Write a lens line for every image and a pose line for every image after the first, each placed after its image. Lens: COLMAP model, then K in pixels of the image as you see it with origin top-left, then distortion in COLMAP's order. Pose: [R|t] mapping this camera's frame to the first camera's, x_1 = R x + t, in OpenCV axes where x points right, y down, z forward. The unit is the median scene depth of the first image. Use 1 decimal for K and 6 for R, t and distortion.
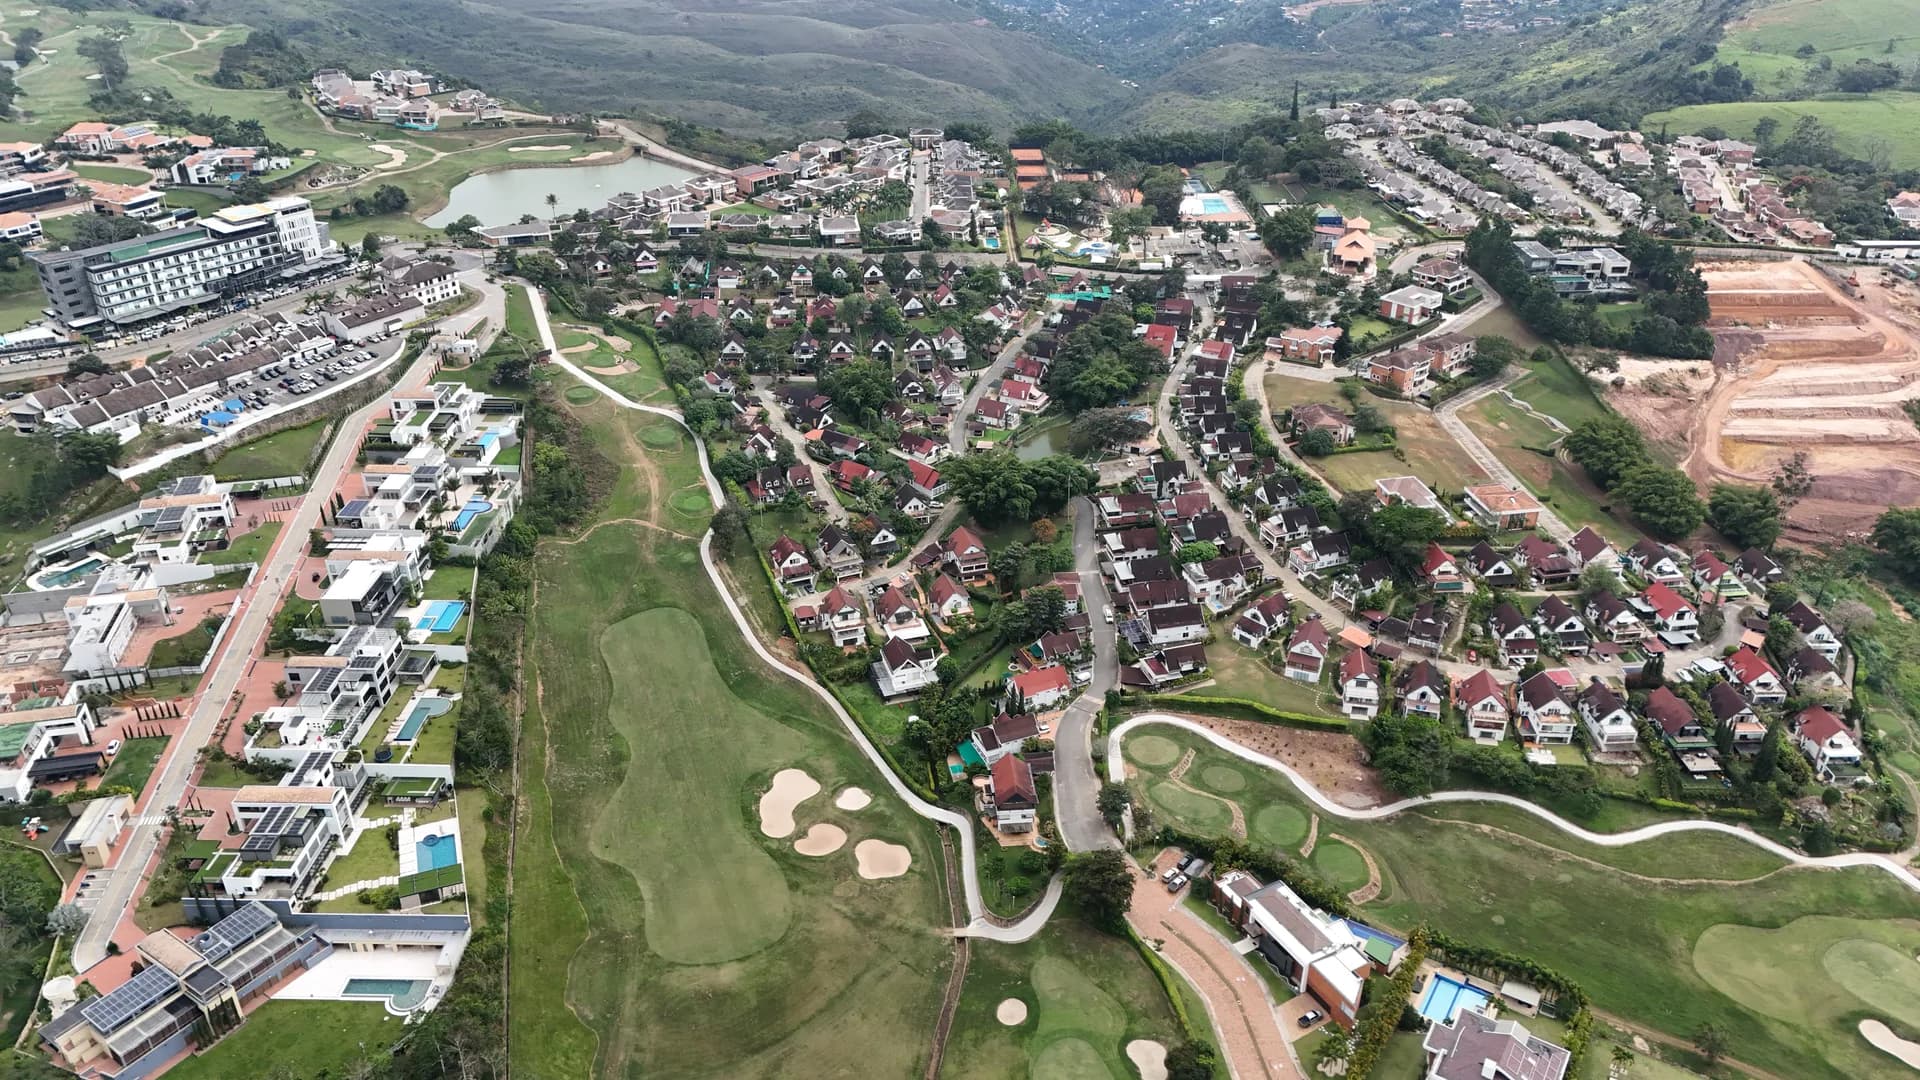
lens RADIAL K [[1410.1, 0, 959.2], [0, 1410.1, 538.2], [0, 0, 1]] dist [0.075849, -0.065715]
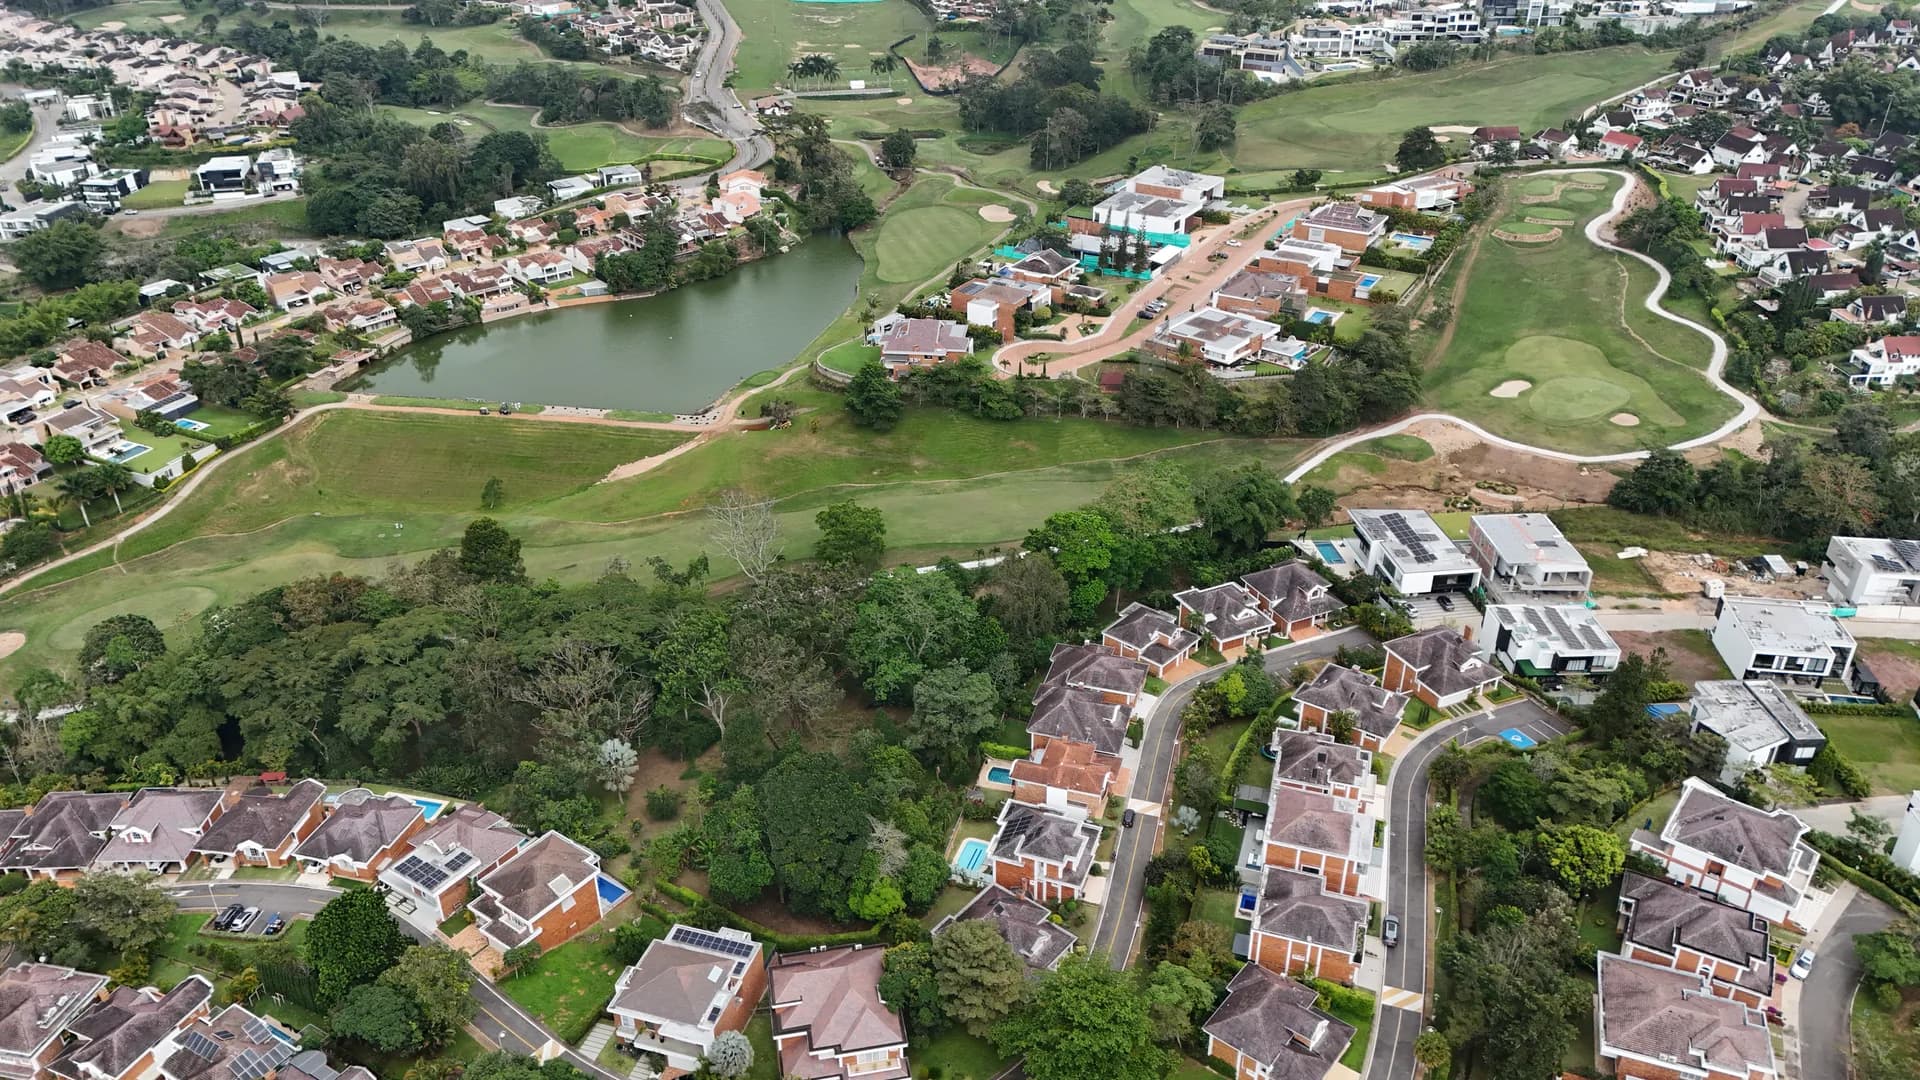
lens RADIAL K [[1410.1, 0, 957.6], [0, 1410.1, 538.1], [0, 0, 1]] dist [0.075849, -0.065715]
pose [[0.025069, 0.494103, -0.869042, 1.110902], [-0.483288, 0.766969, 0.422127, 0.093118], [0.875102, 0.409416, 0.258021, 0.175570]]
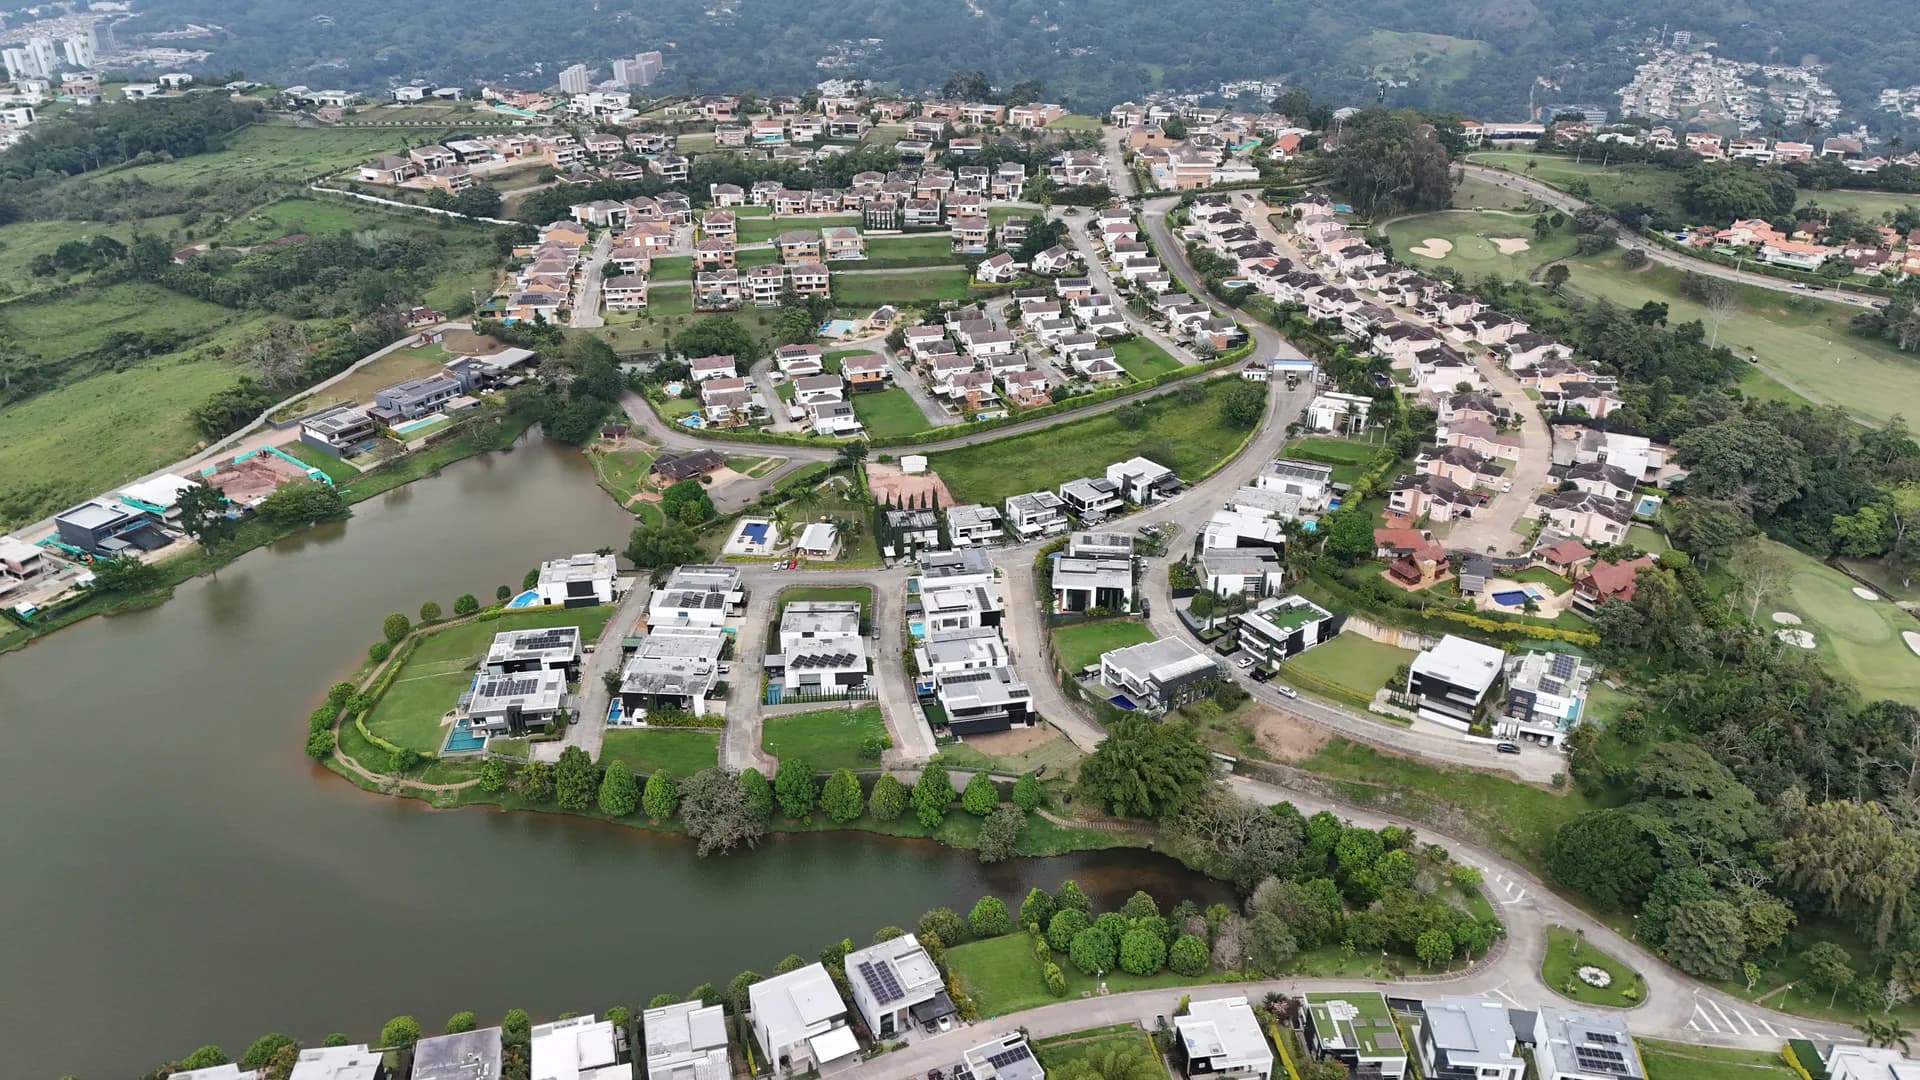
lens RADIAL K [[1410.1, 0, 959.6], [0, 1410.1, 542.7], [0, 0, 1]] dist [0.075849, -0.065715]
pose [[-0.737225, 0.314693, -0.597886, 0.465388], [-0.329133, 0.605543, 0.724561, 0.205644], [0.590060, 0.730948, -0.342846, -0.128312]]
